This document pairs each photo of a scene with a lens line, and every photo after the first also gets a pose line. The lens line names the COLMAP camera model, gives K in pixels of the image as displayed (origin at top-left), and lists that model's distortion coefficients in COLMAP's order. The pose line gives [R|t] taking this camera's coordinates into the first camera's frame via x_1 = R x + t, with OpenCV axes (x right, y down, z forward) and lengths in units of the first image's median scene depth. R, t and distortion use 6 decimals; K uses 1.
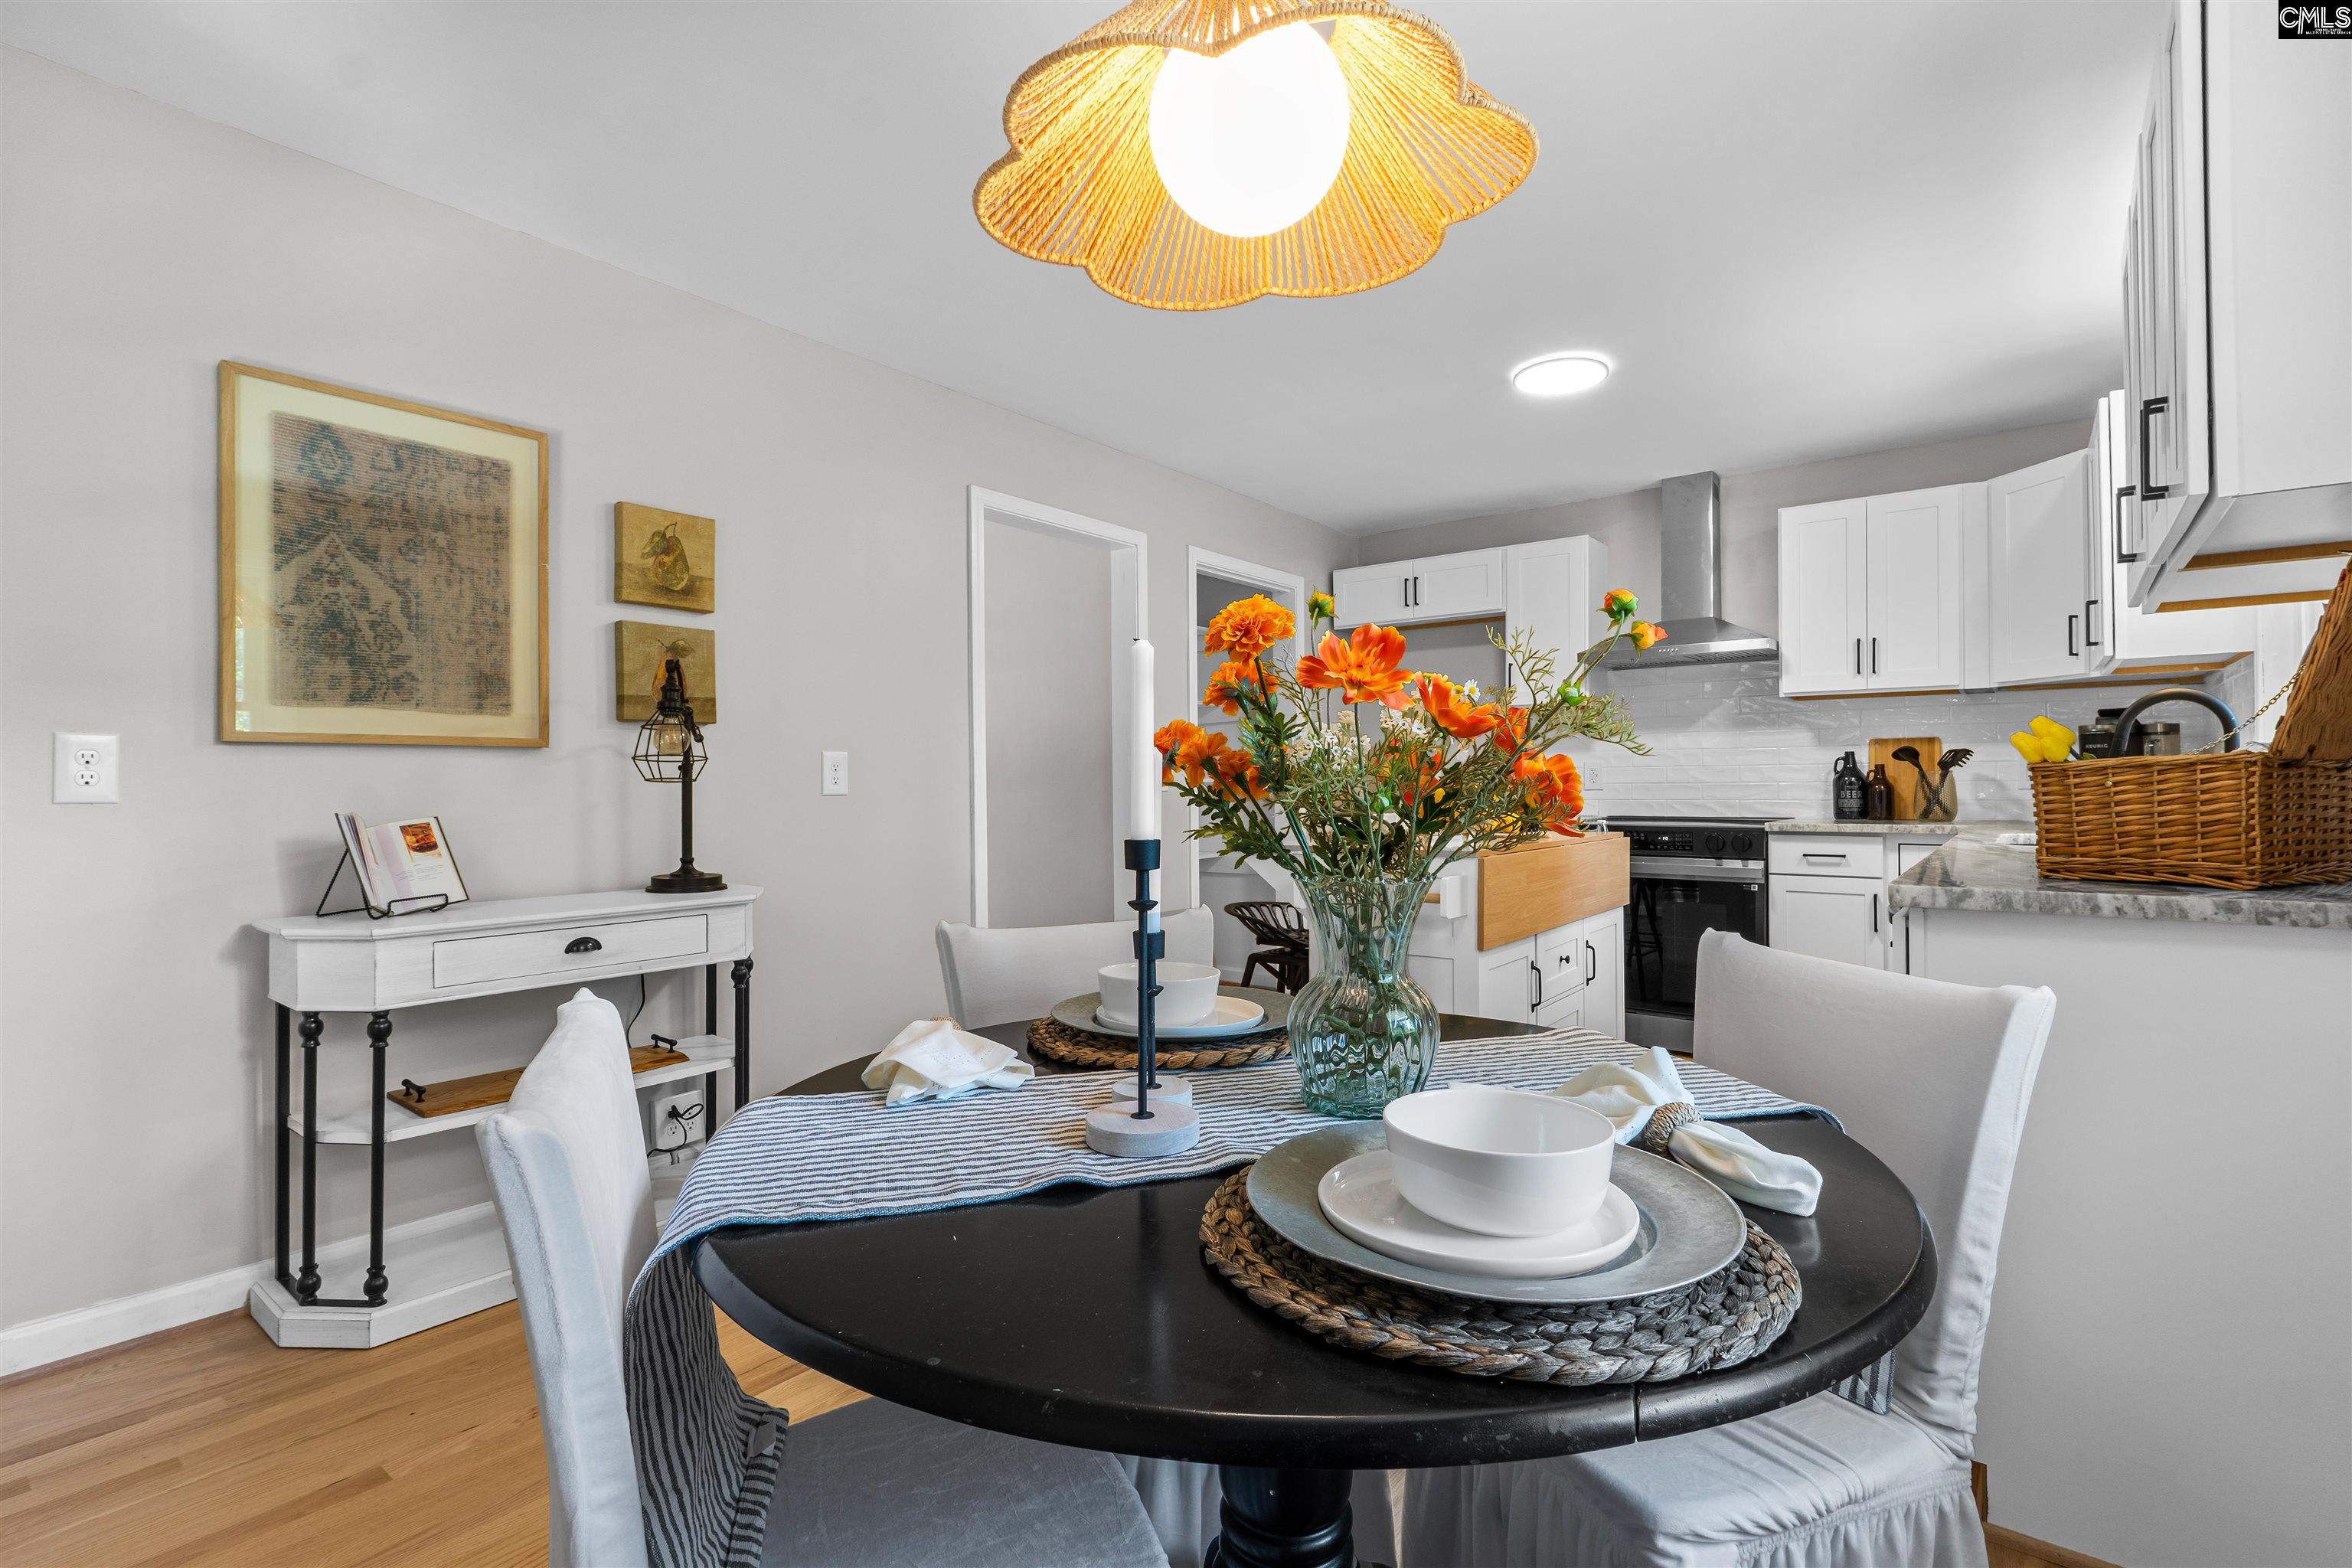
lens RADIAL K [[1095.5, 0, 1179.0], [0, 1095.5, 777.3], [0, 0, 1]] dist [-0.011049, 0.003773]
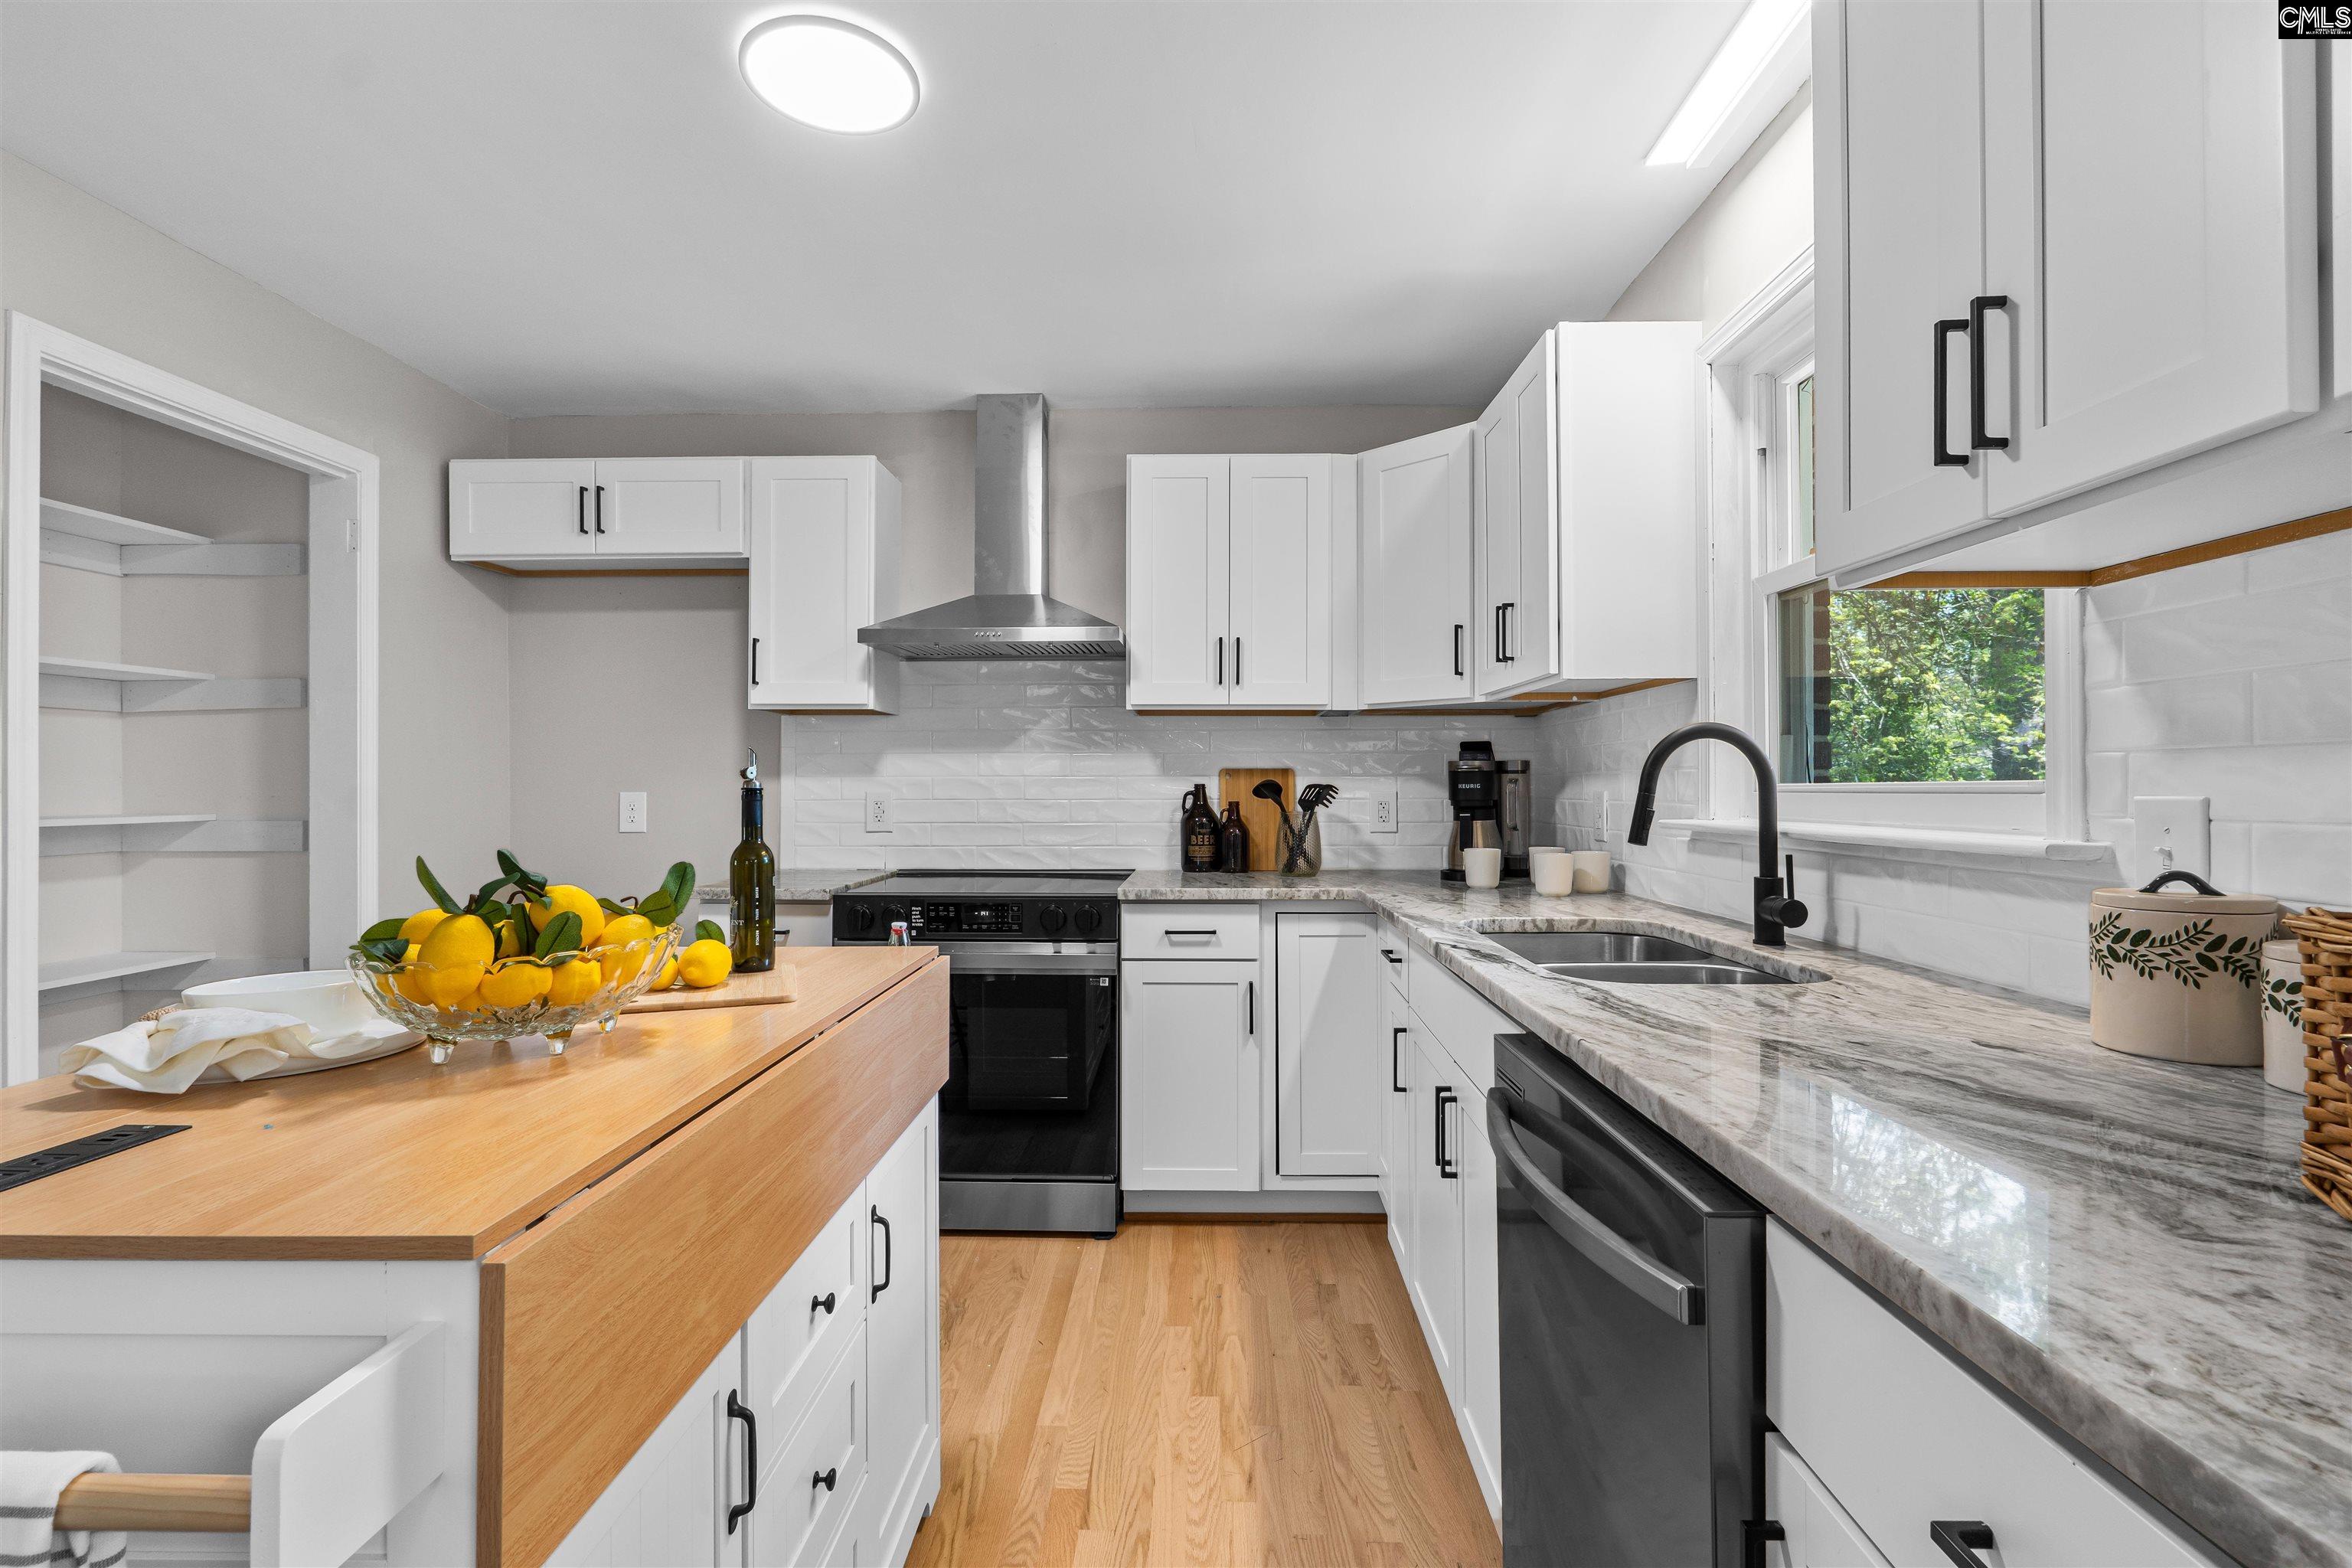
lens RADIAL K [[1095.5, 0, 1178.1], [0, 1095.5, 779.5], [0, 0, 1]] dist [-0.011049, 0.003773]
pose [[0.804772, 0.008499, 0.593524, 0.141600], [-0.008124, 0.999962, -0.003304, -0.024716], [-0.593529, -0.002162, 0.804810, 0.388235]]
